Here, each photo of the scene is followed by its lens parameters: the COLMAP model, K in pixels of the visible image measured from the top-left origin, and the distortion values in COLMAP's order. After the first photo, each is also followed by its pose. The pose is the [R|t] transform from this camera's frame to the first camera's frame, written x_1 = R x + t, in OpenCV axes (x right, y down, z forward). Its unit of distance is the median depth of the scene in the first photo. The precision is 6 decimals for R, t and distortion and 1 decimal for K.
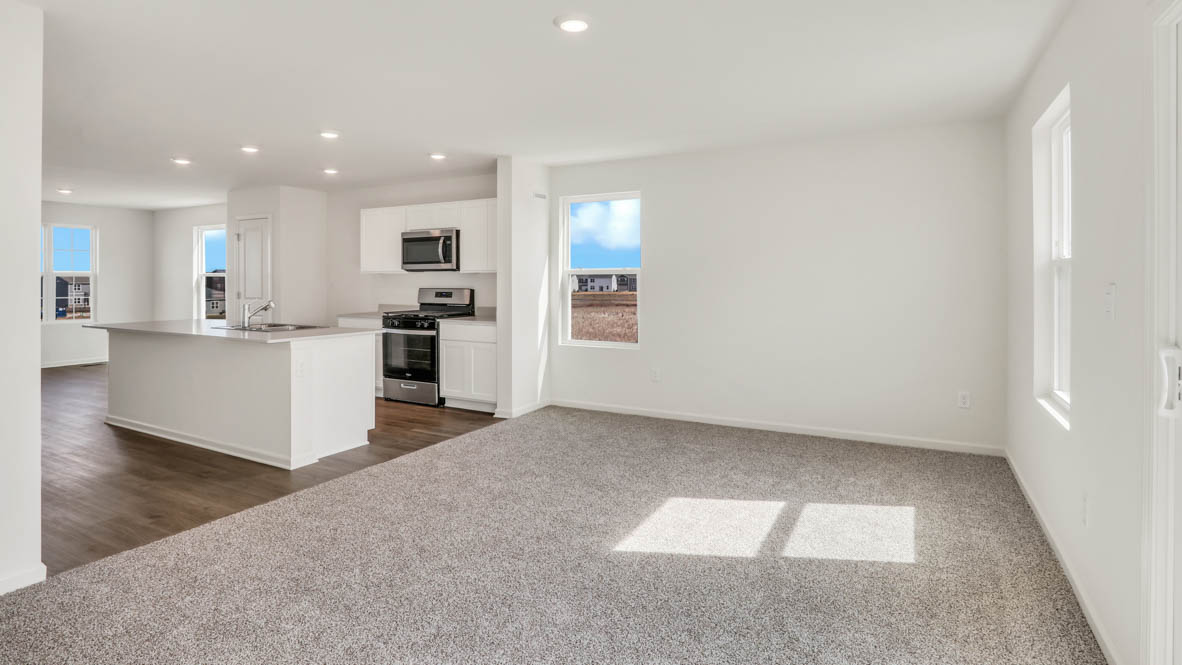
lens RADIAL K [[596.5, 0, 573.8], [0, 596.5, 278.5], [0, 0, 1]] dist [-0.019491, 0.001099]
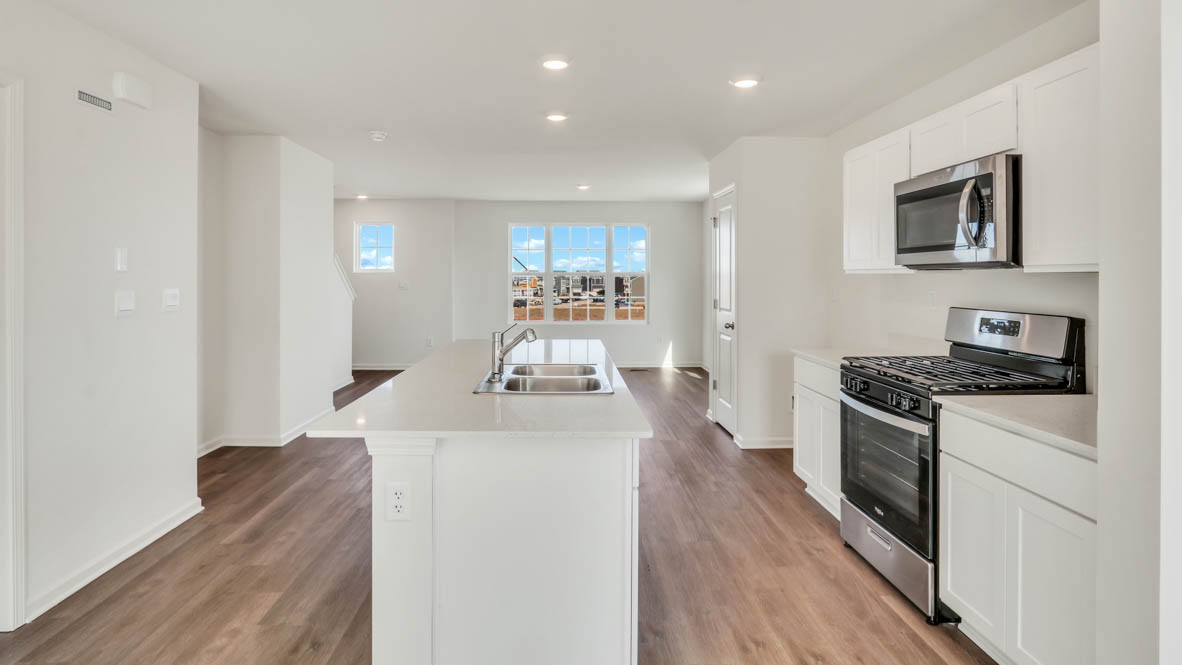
lens RADIAL K [[625.7, 0, 589.0], [0, 625.7, 276.3], [0, 0, 1]] dist [-0.023845, -0.000247]
pose [[0.525379, 0.000952, -0.850868, -0.008116], [0.000182, 0.999999, 0.001231, -0.007373], [0.850869, -0.000802, 0.525378, 0.573343]]
